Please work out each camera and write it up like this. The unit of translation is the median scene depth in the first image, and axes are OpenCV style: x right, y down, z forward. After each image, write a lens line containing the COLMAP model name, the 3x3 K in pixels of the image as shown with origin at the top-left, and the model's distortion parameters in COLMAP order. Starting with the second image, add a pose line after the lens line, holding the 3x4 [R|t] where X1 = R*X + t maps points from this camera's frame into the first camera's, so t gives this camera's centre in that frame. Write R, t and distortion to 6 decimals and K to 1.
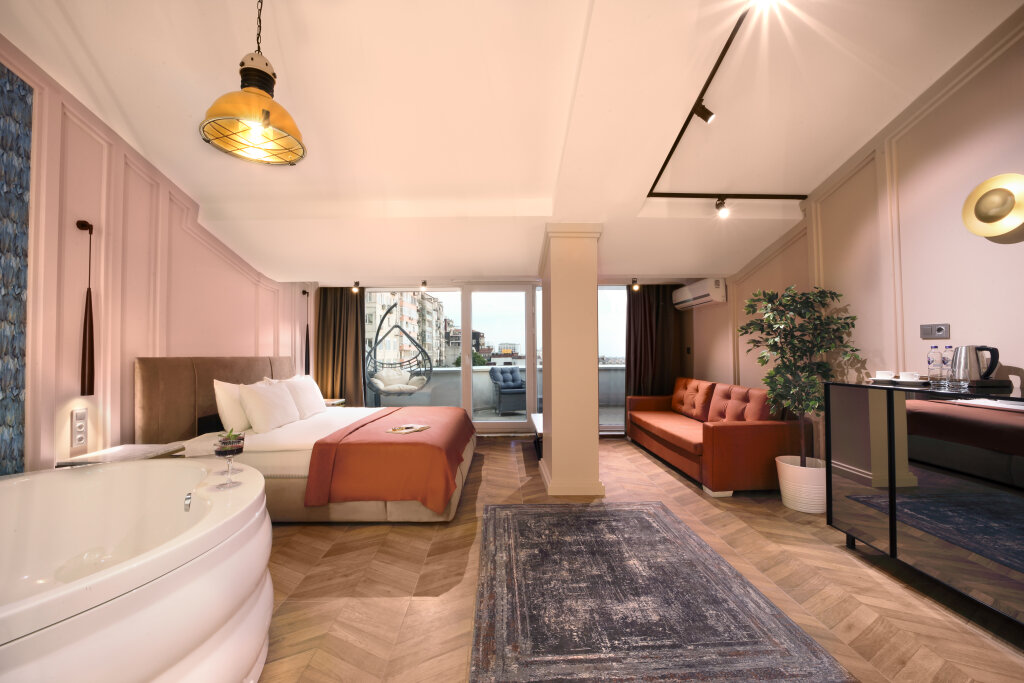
lens RADIAL K [[389.5, 0, 530.9], [0, 389.5, 344.7], [0, 0, 1]] dist [-0.007863, 0.000157]
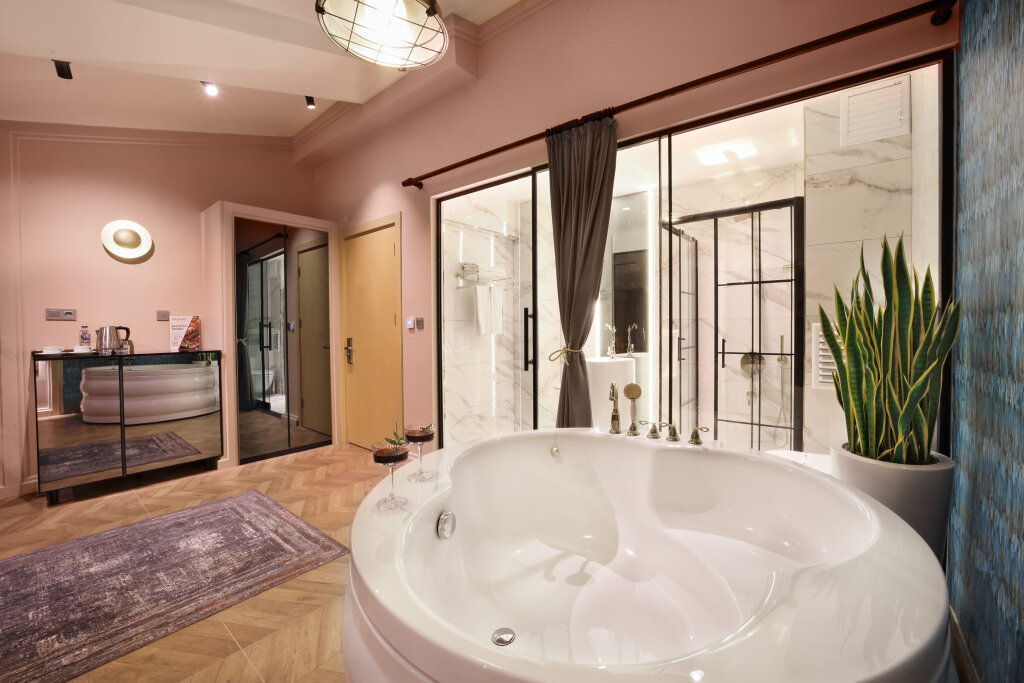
lens RADIAL K [[409.4, 0, 547.7], [0, 409.4, 337.0], [0, 0, 1]] dist [-0.018727, 0.000096]
pose [[-0.768562, 0.005241, 0.639754, -1.011093], [-0.000764, 0.999958, -0.009110, 0.051404], [-0.639775, -0.007490, -0.768526, 0.978478]]
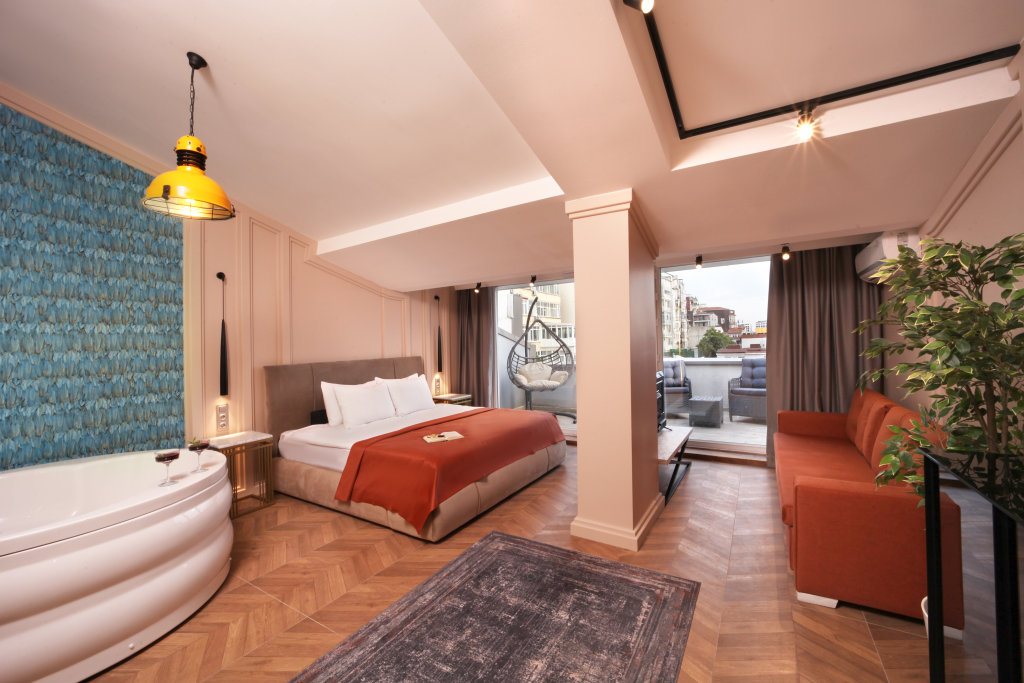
lens RADIAL K [[409.4, 0, 547.7], [0, 409.4, 337.0], [0, 0, 1]] dist [-0.018727, 0.000096]
pose [[0.850601, -0.018893, -0.525472, 0.658146], [0.033378, 0.999279, 0.018102, -0.070802], [0.524751, -0.032937, 0.850618, 0.355721]]
